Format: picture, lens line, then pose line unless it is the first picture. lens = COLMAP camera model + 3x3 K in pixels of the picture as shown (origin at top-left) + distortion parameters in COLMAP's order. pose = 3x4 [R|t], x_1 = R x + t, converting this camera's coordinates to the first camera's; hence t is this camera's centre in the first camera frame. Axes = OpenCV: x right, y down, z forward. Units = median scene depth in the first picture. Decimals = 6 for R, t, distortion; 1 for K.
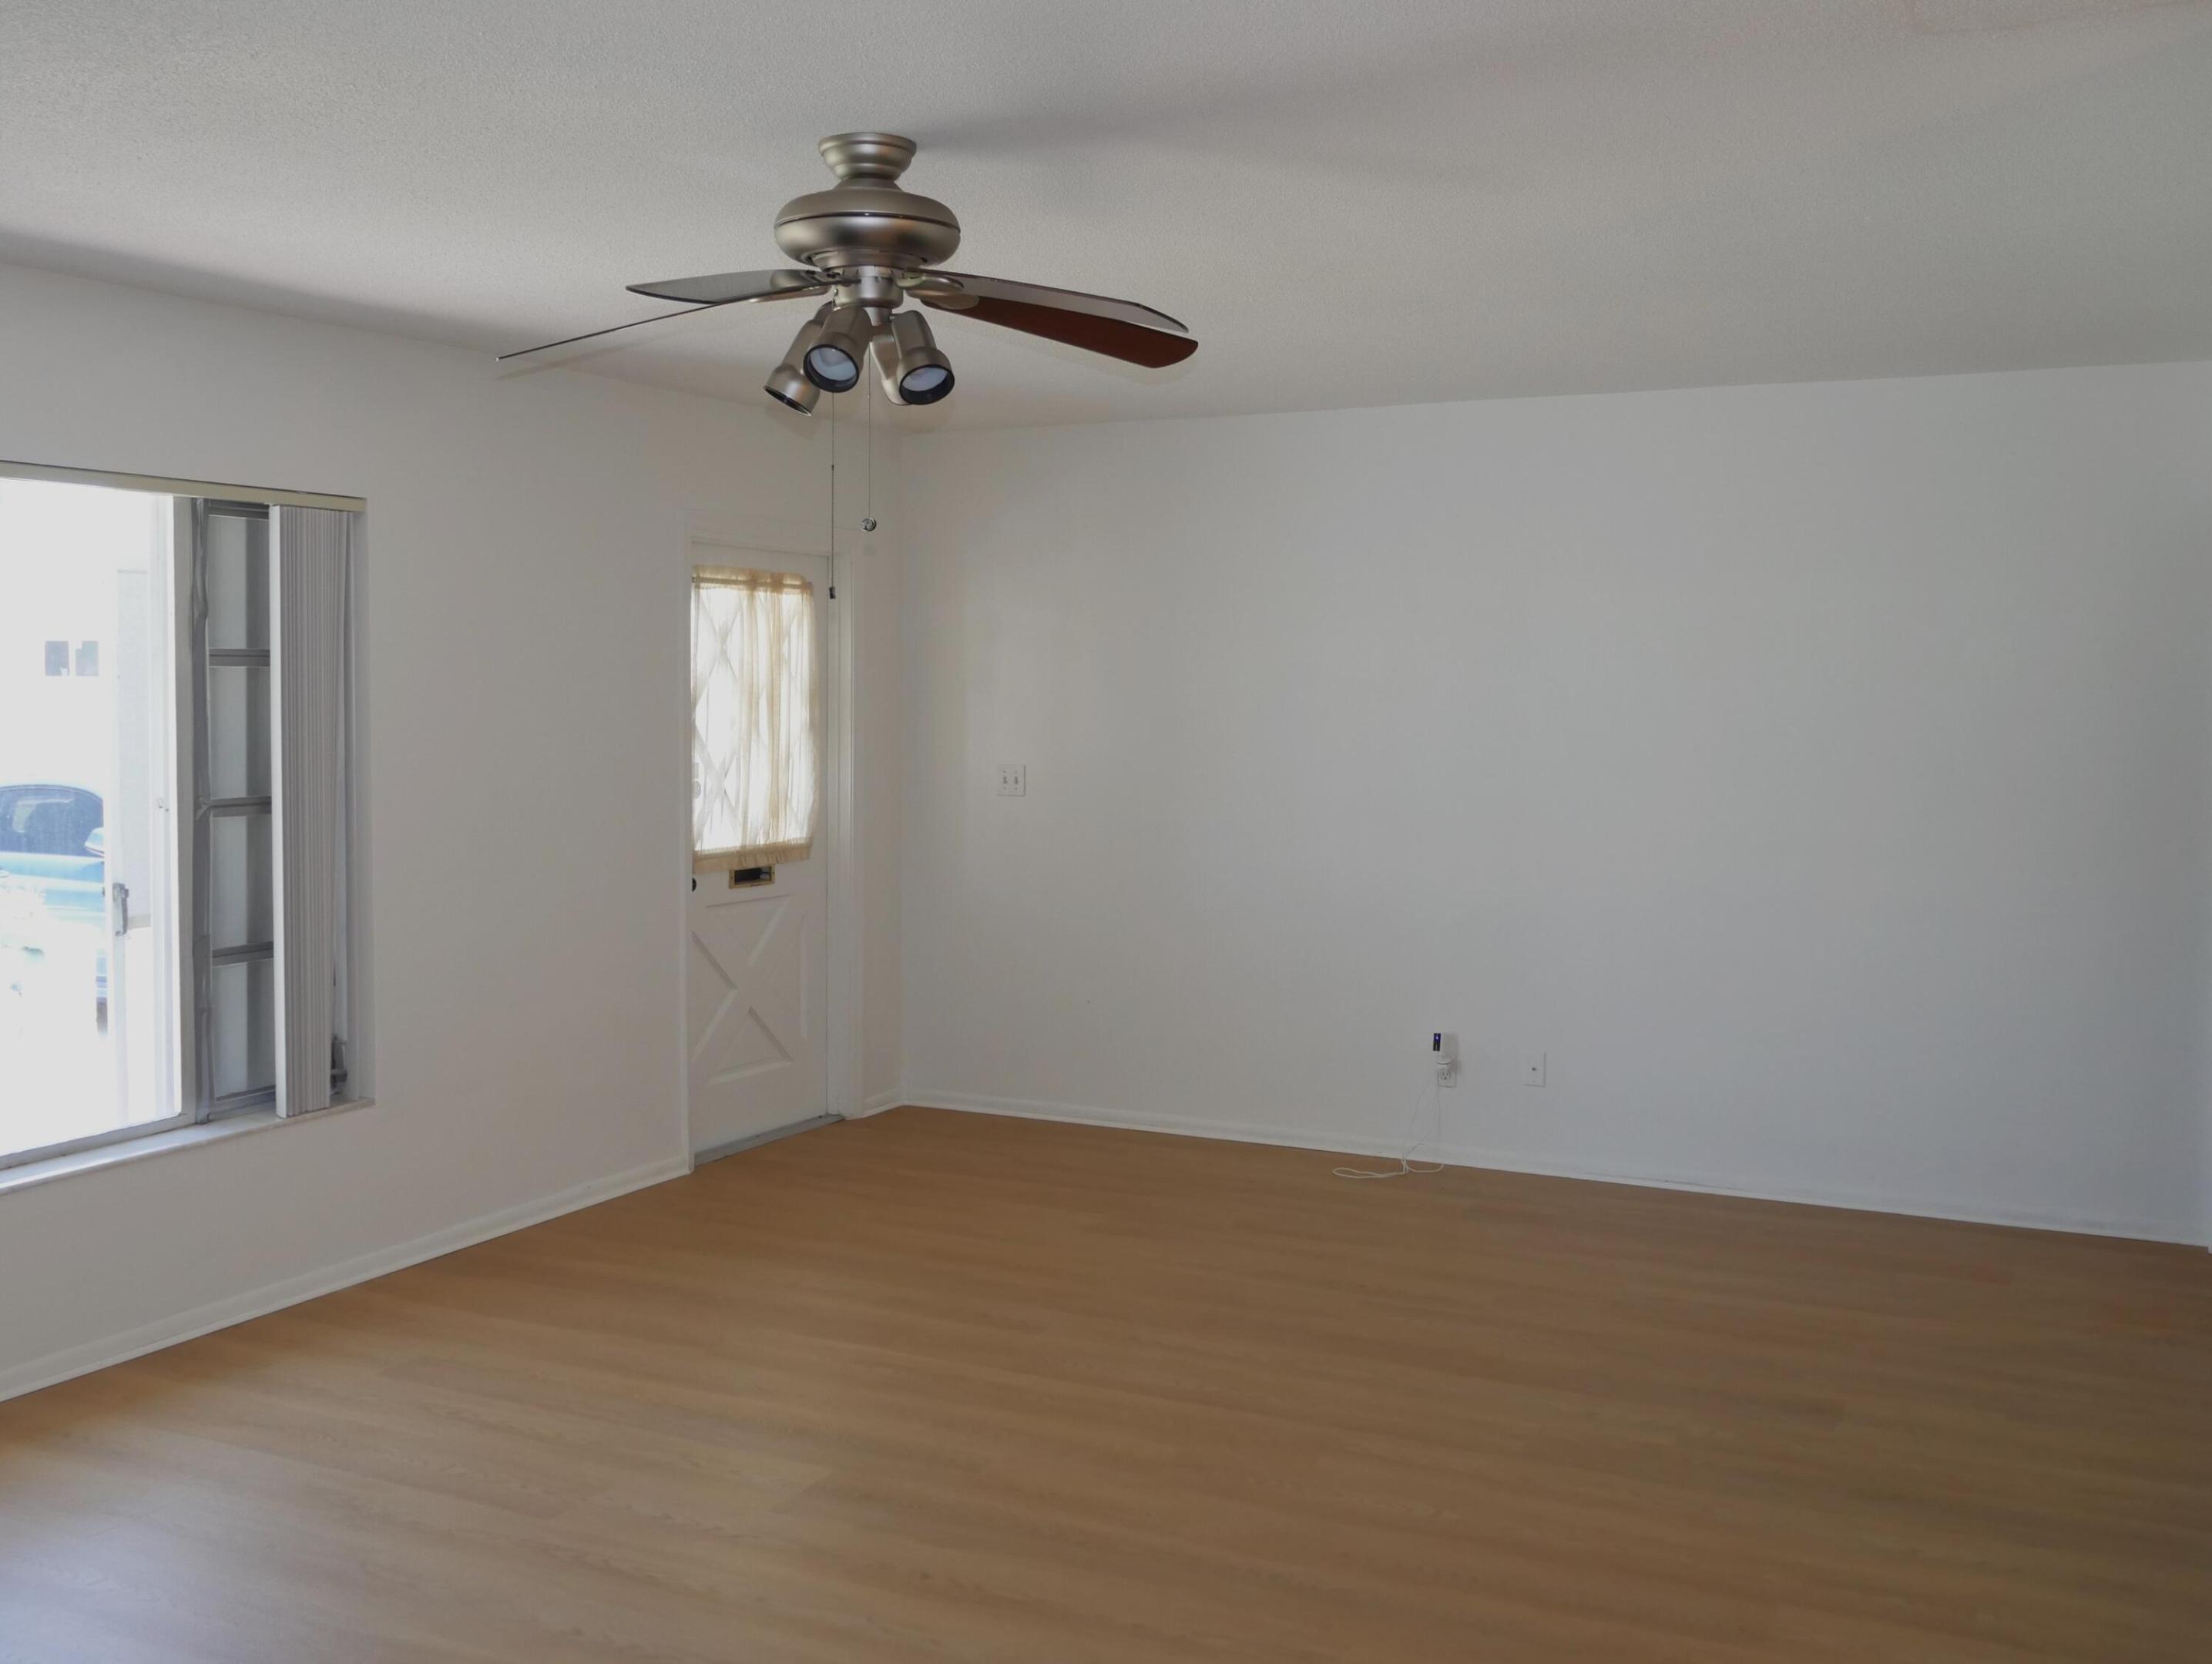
lens RADIAL K [[2083.8, 0, 1106.0], [0, 2083.8, 832.0], [0, 0, 1]] dist [-0.003496, -0.001735]
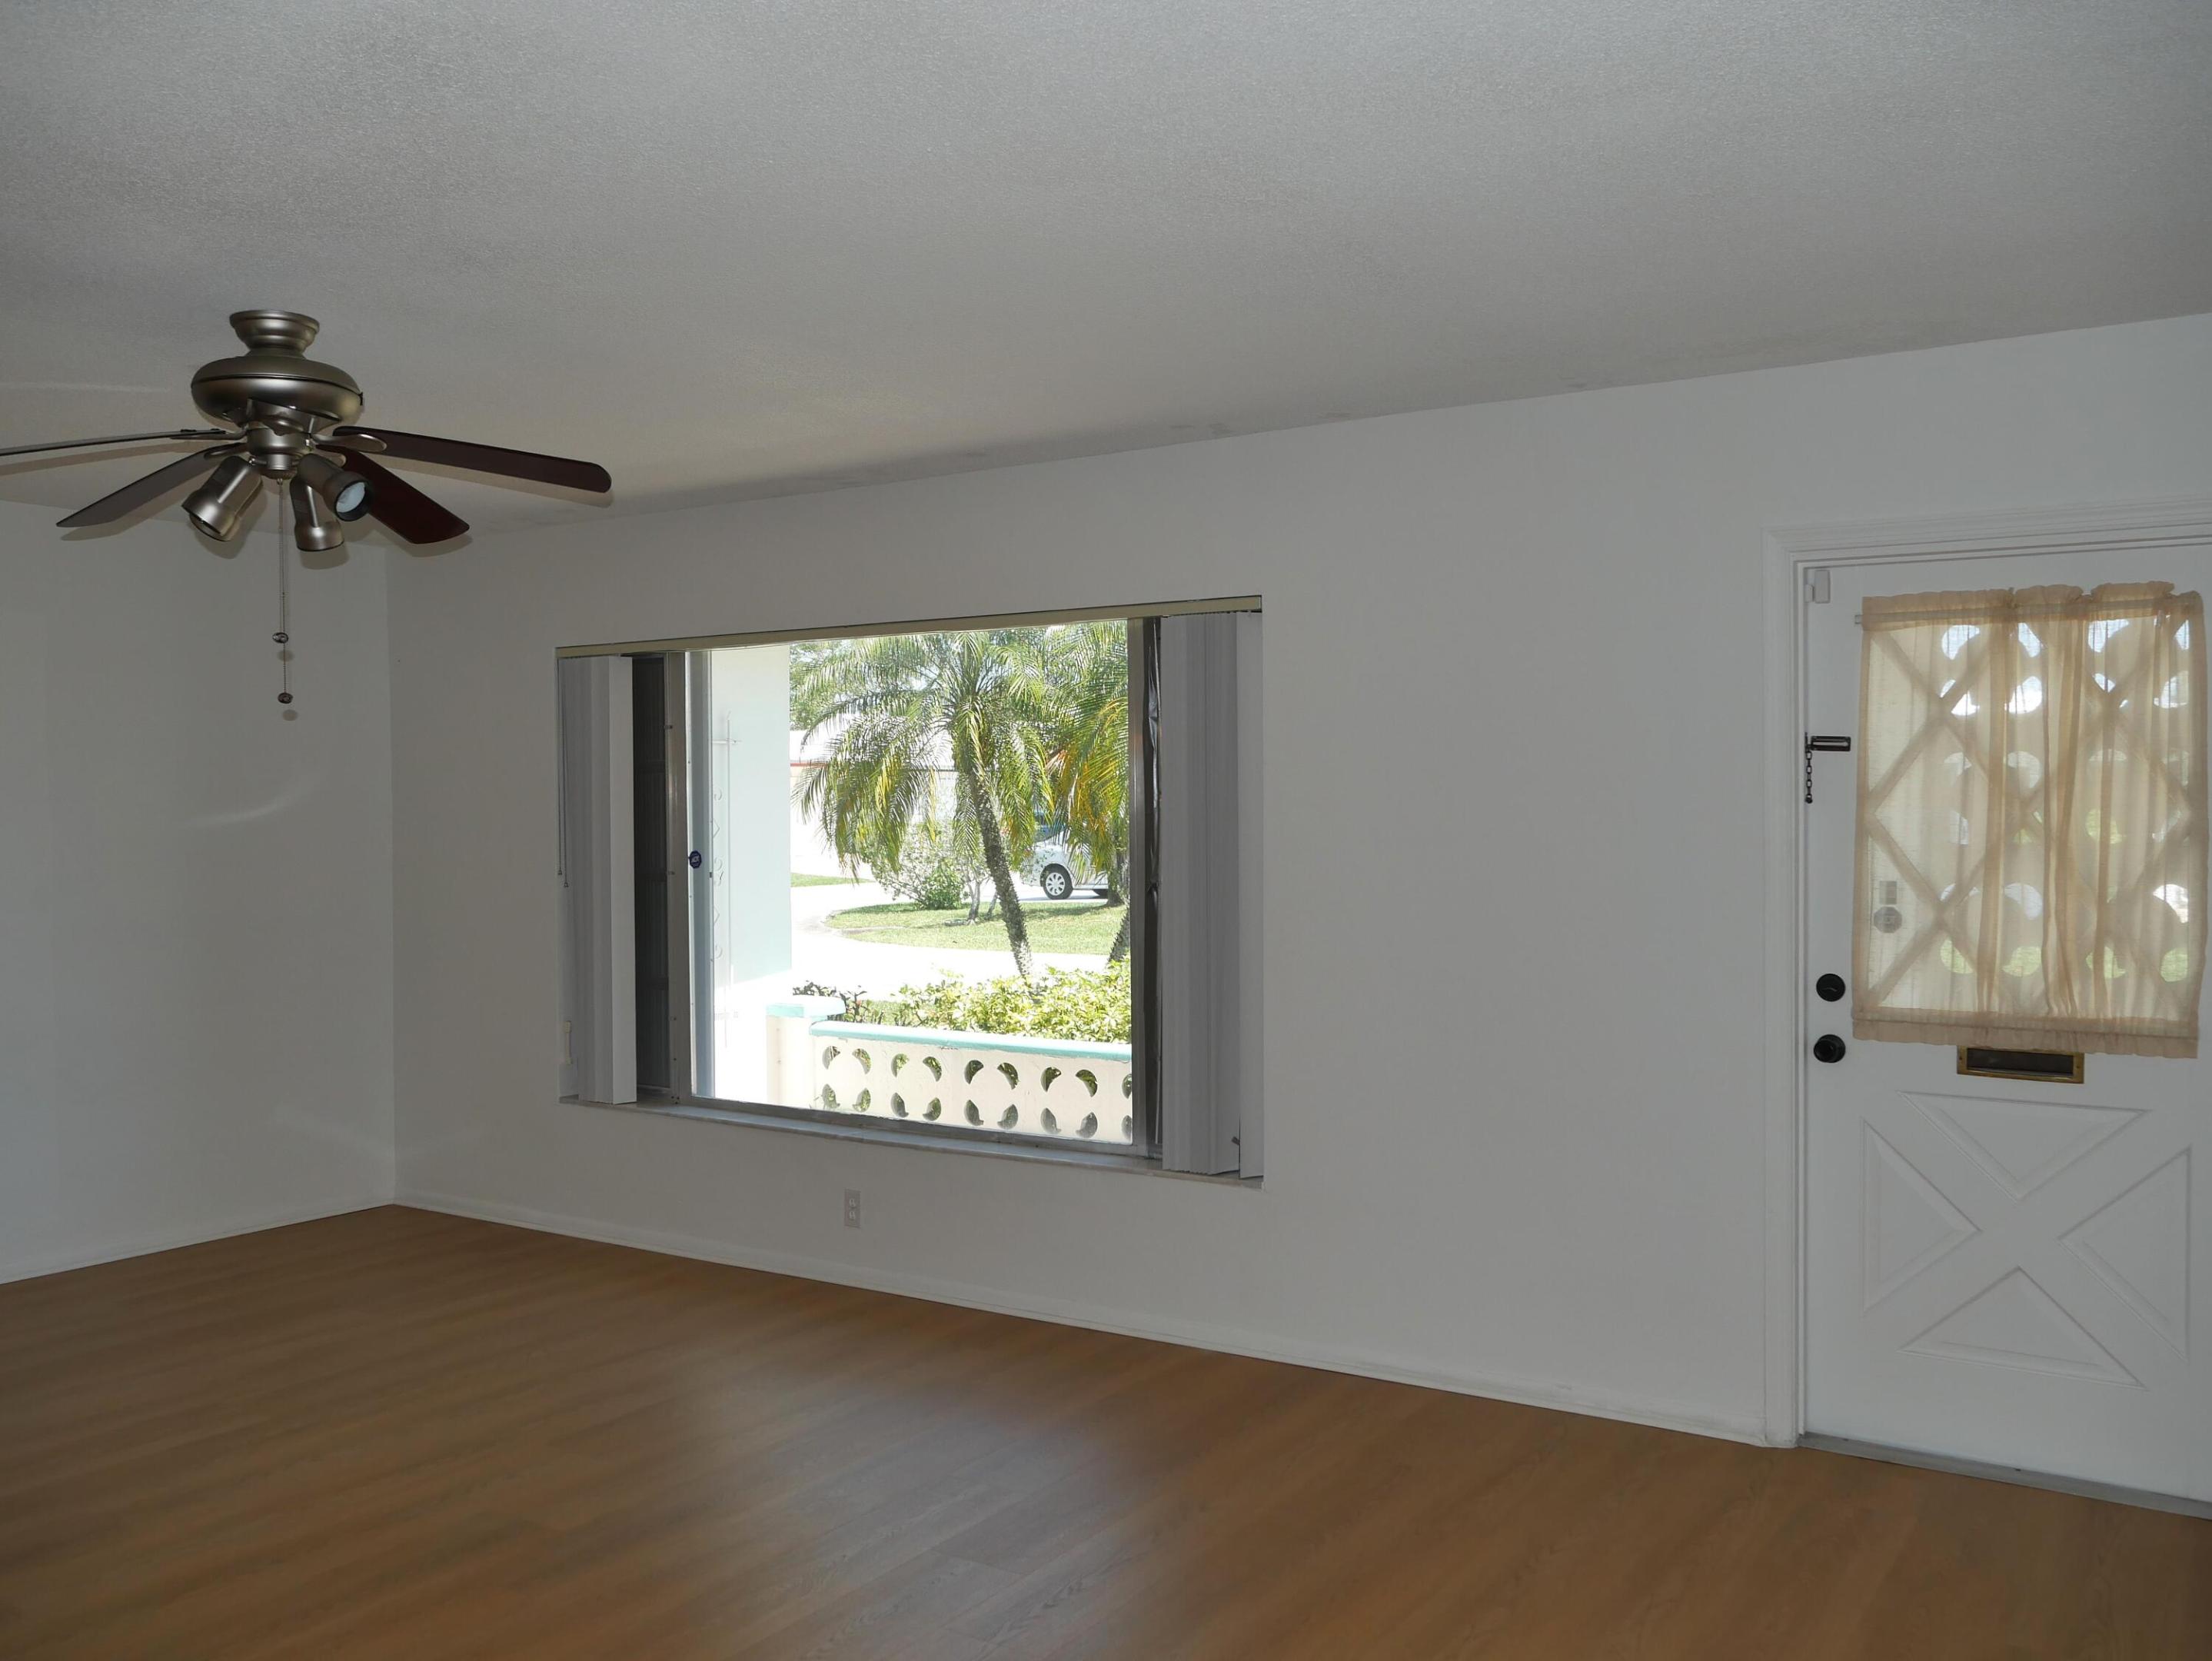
lens RADIAL K [[1914.7, 0, 1106.0], [0, 1914.7, 830.5], [0, 0, 1]] dist [-0.016371, 0.001887]
pose [[-0.092906, 0.017220, -0.995526, 0.455765], [-0.065850, 0.997555, 0.023401, -0.046841], [0.993495, 0.067729, -0.091545, 0.778478]]
